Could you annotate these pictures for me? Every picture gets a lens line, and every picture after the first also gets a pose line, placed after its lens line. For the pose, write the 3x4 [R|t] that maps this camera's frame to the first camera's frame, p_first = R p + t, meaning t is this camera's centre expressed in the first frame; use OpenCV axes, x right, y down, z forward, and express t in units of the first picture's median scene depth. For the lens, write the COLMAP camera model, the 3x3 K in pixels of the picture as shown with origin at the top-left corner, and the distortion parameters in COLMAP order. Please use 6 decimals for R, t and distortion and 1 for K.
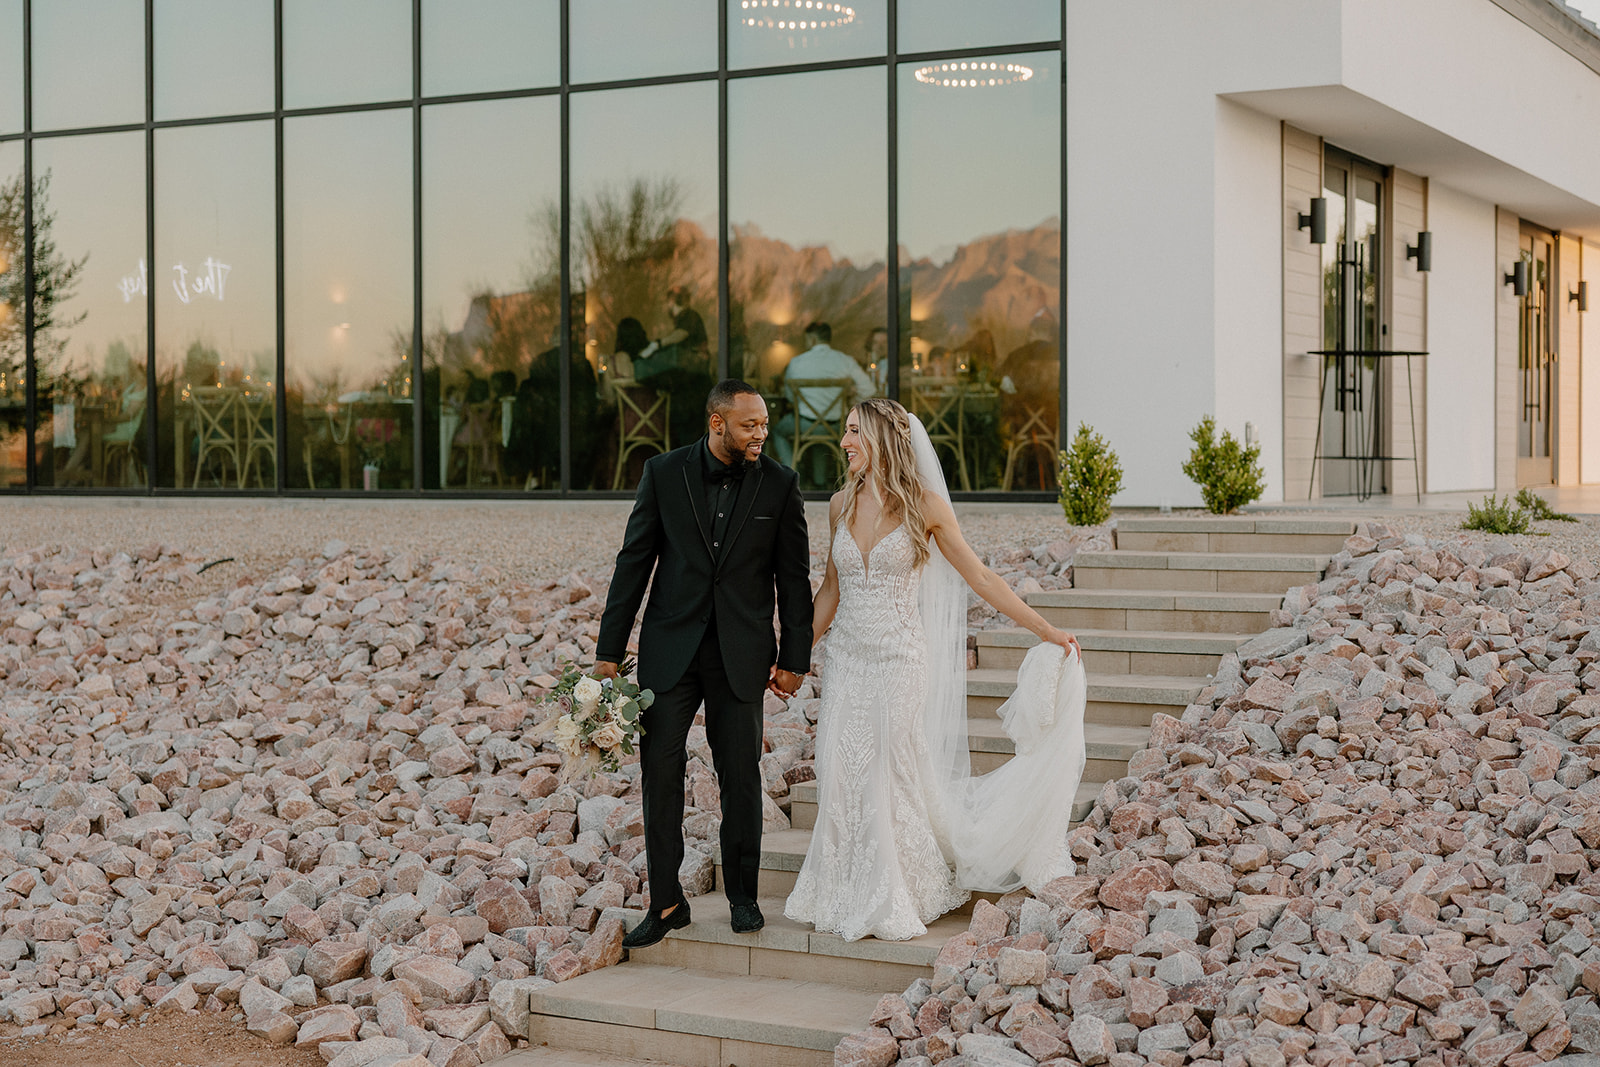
lens RADIAL K [[2349.3, 0, 800.0], [0, 2349.3, 533.5], [0, 0, 1]] dist [-0.024198, -0.068044]
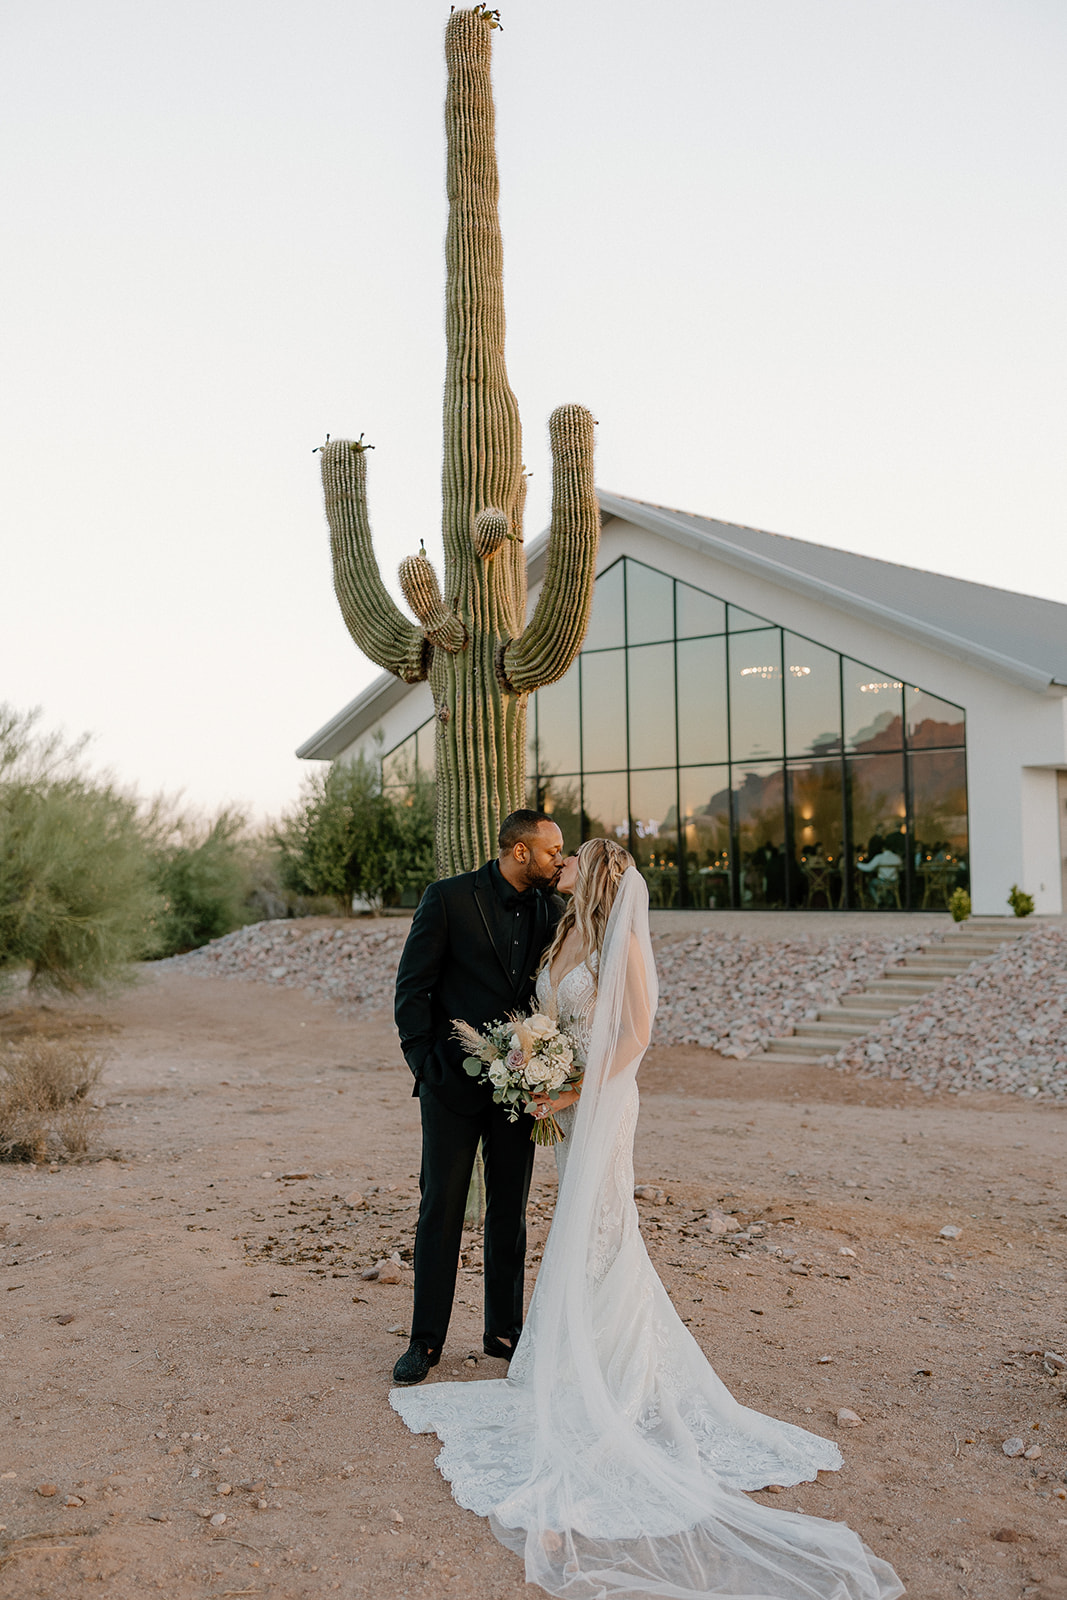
lens RADIAL K [[1636.4, 0, 533.5], [0, 1636.4, 800.0], [0, 0, 1]] dist [0.082345, -0.001933]
pose [[0.963550, -0.024512, -0.266401, 0.182592], [0.005343, 0.997358, -0.072441, -0.011557], [0.267473, 0.068377, 0.961136, -1.322931]]
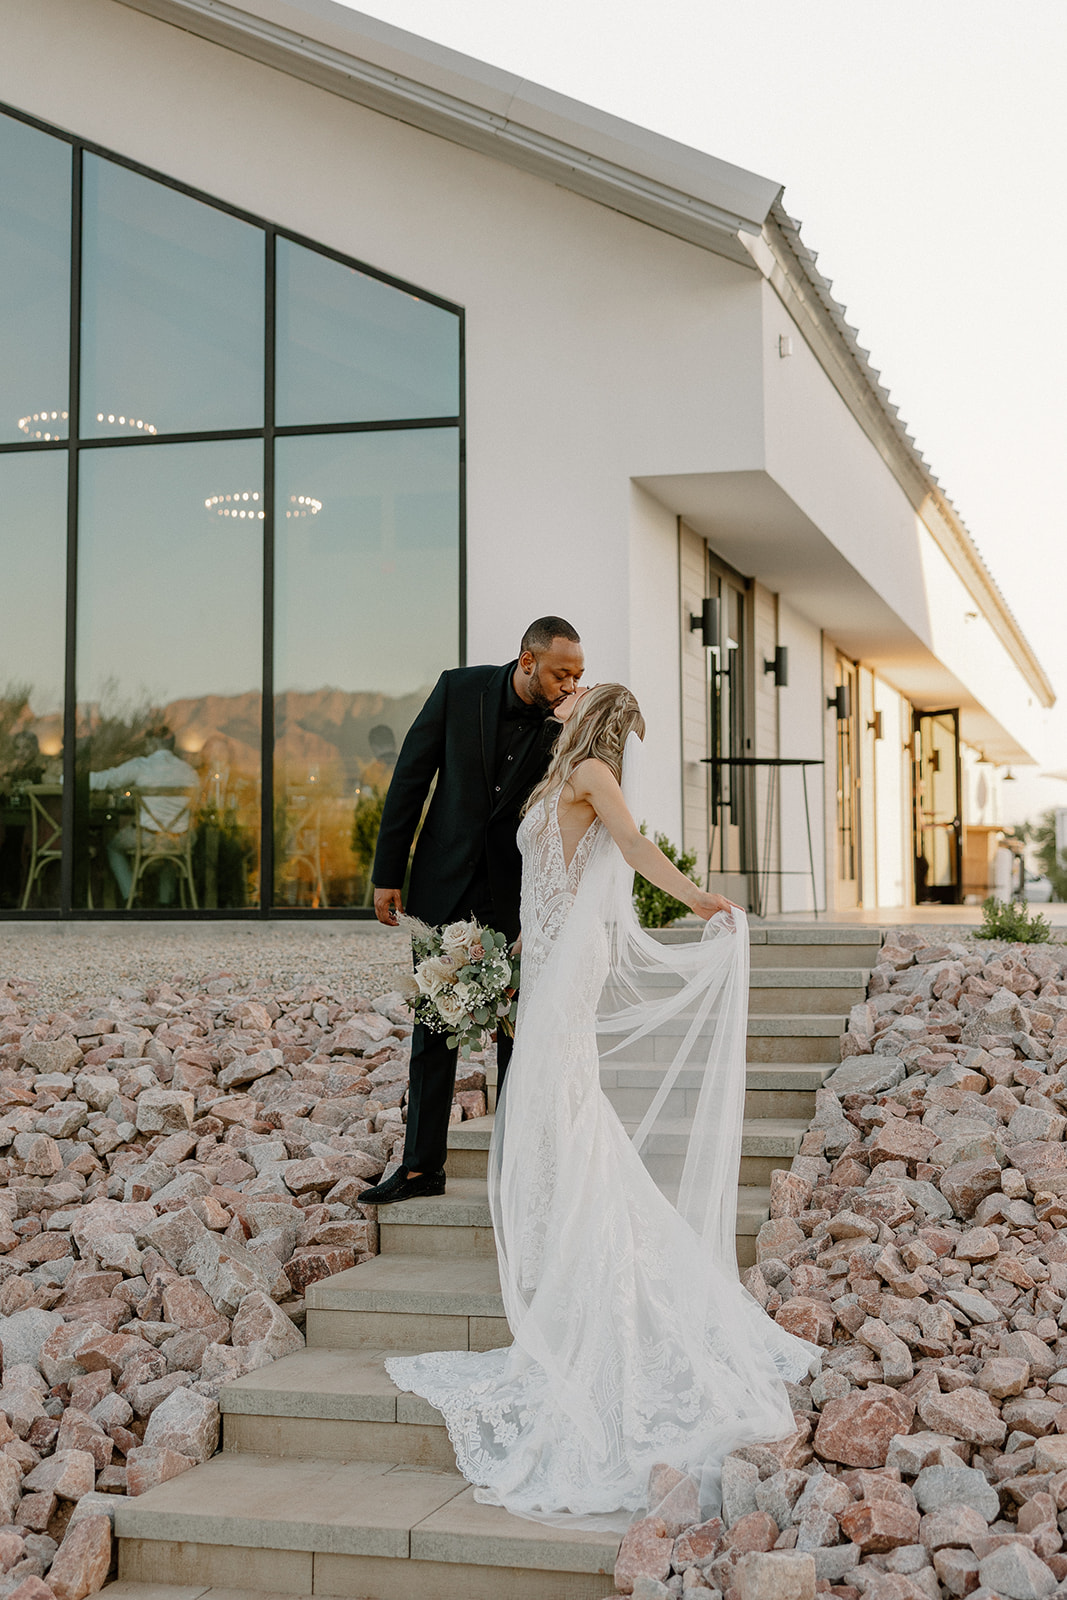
lens RADIAL K [[2134.8, 0, 533.6], [0, 2134.8, 747.8], [0, 0, 1]] dist [0.002446, -0.026095]
pose [[0.971739, 0.014461, 0.235616, -0.076546], [0.009964, 0.994719, -0.102146, 0.007468], [-0.235849, 0.101607, 0.966463, 0.265265]]
